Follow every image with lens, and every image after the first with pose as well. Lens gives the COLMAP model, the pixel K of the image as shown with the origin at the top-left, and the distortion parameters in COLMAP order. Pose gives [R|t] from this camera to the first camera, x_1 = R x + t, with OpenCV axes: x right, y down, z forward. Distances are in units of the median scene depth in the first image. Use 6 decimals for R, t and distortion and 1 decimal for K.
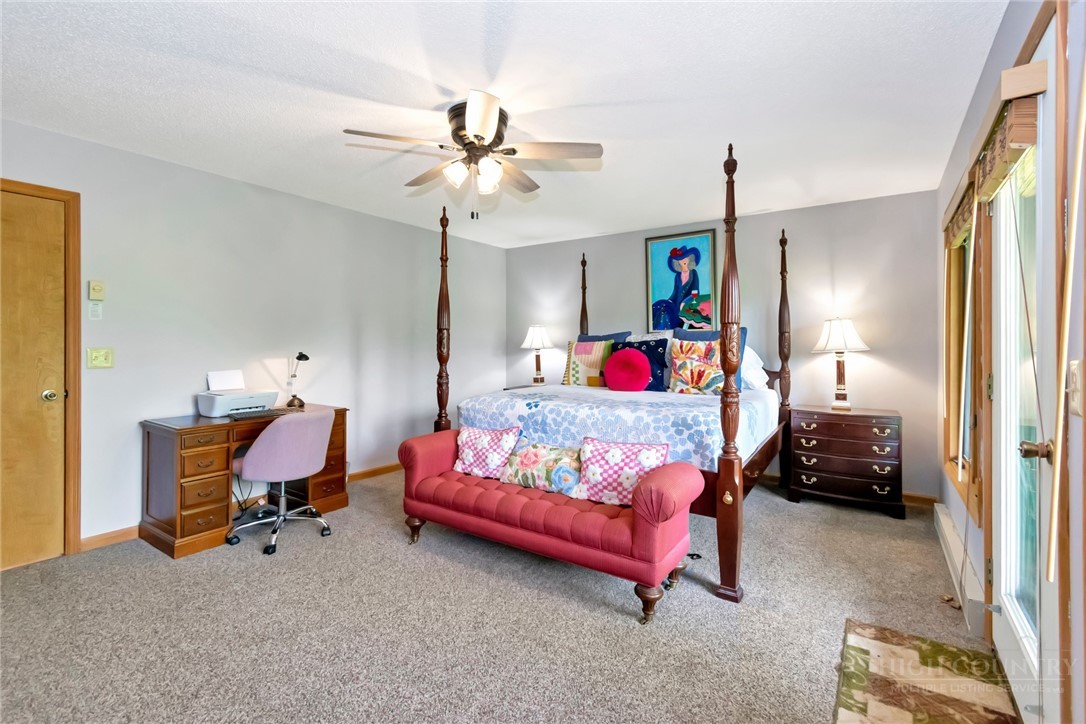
lens RADIAL K [[493.9, 0, 549.2], [0, 493.9, 338.0], [0, 0, 1]] dist [0.001208, 0.000278]
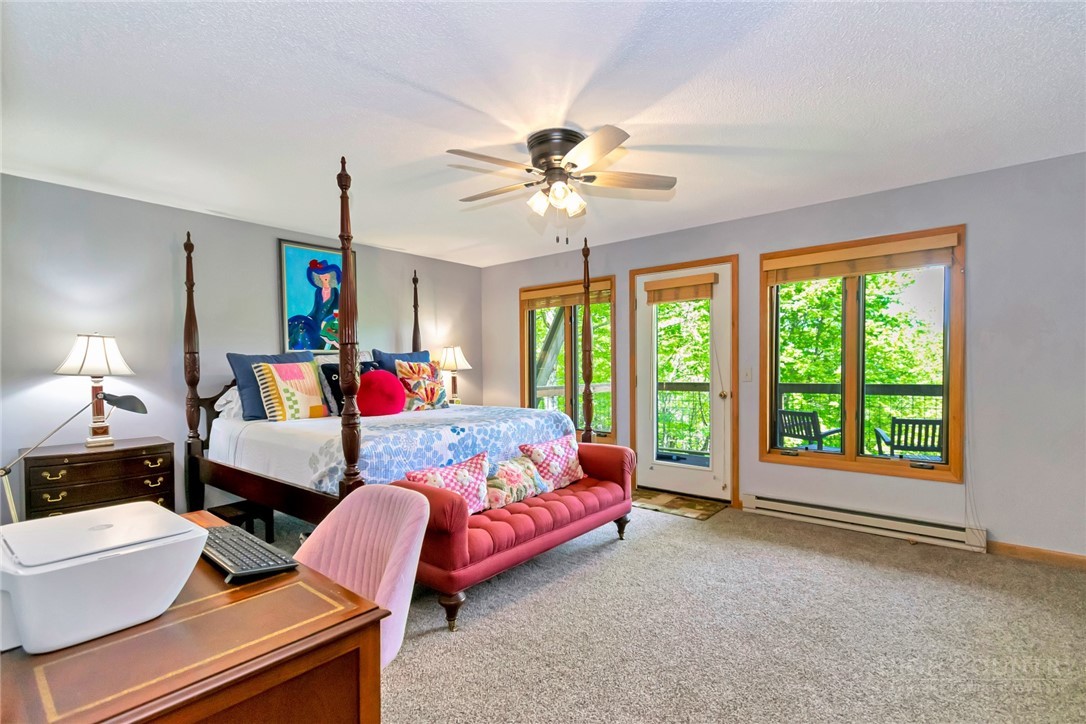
lens RADIAL K [[493.9, 0, 568.1], [0, 493.9, 369.2], [0, 0, 1]] dist [0.001208, 0.000278]
pose [[0.066000, -0.011451, 0.997754, -0.781282], [-0.003734, 0.999924, 0.011723, 0.007580], [-0.997813, -0.004500, 0.065952, 0.601783]]
